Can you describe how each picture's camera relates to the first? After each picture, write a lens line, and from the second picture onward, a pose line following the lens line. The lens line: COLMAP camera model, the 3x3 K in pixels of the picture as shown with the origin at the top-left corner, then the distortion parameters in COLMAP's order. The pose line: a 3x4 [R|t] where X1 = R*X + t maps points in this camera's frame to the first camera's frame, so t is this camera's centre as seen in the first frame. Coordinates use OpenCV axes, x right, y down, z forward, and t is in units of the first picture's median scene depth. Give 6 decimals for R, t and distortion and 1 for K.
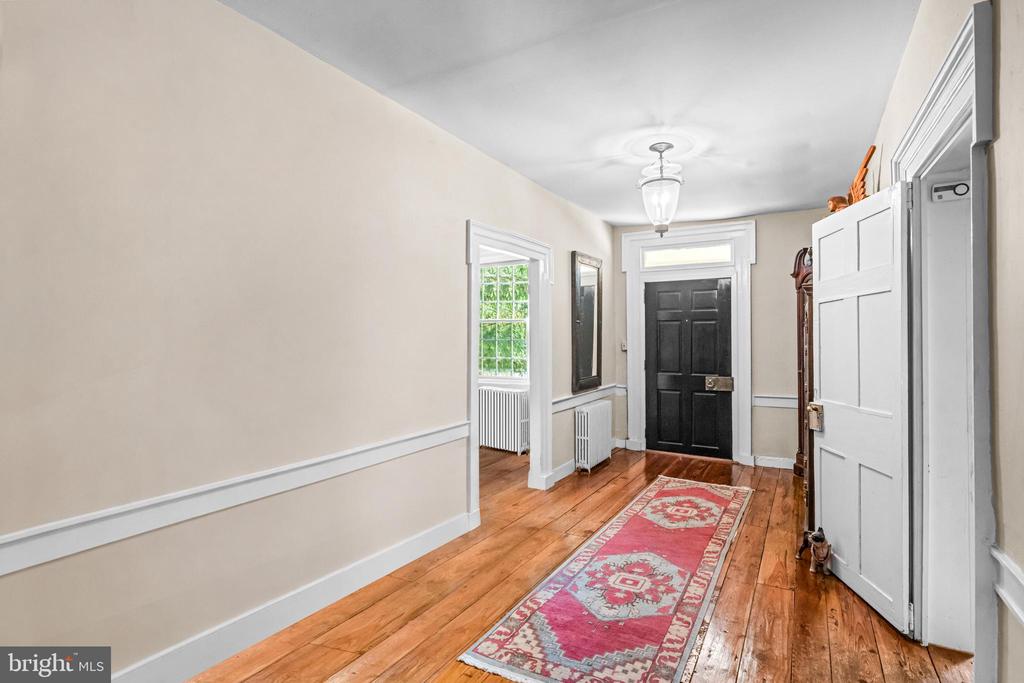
lens RADIAL K [[478.0, 0, 507.2], [0, 478.0, 344.2], [0, 0, 1]] dist [0.000138, 0.000004]
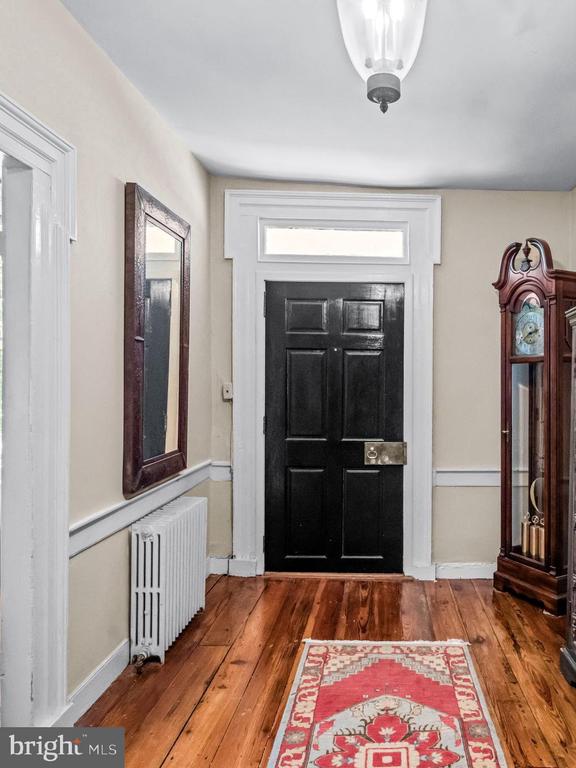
lens RADIAL K [[340.7, 0, 289.5], [0, 340.7, 383.9], [0, 0, 1]] dist [-0.004610, -0.000322]
pose [[0.837496, 0.009618, 0.546359, 0.092954], [-0.007042, 0.999952, -0.006810, -0.003316], [-0.546398, 0.001856, 0.837523, 0.660701]]
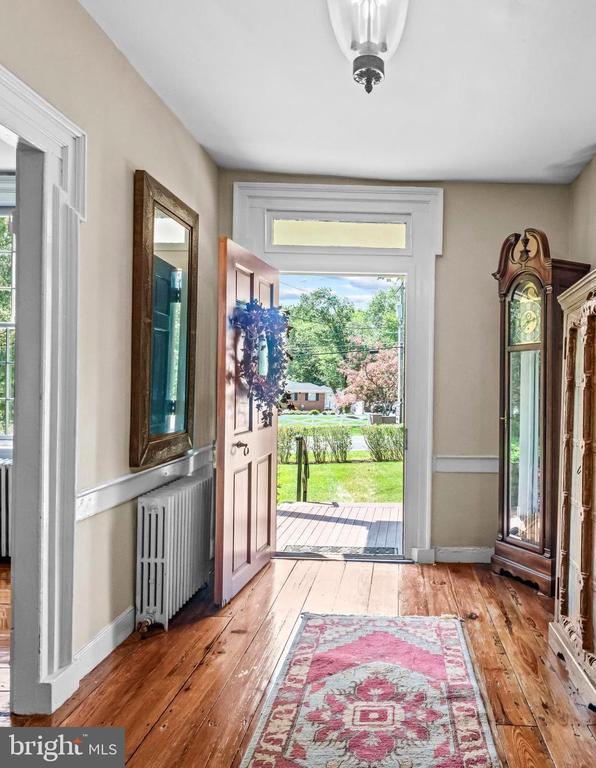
lens RADIAL K [[343.4, 0, 309.3], [0, 343.4, 399.8], [0, 0, 1]] dist [-0.004707, 0.000325]
pose [[0.844036, 0.017094, 0.536014, 0.105018], [-0.017266, 0.999840, -0.004697, 0.032002], [-0.536008, -0.005290, 0.844196, 0.633448]]
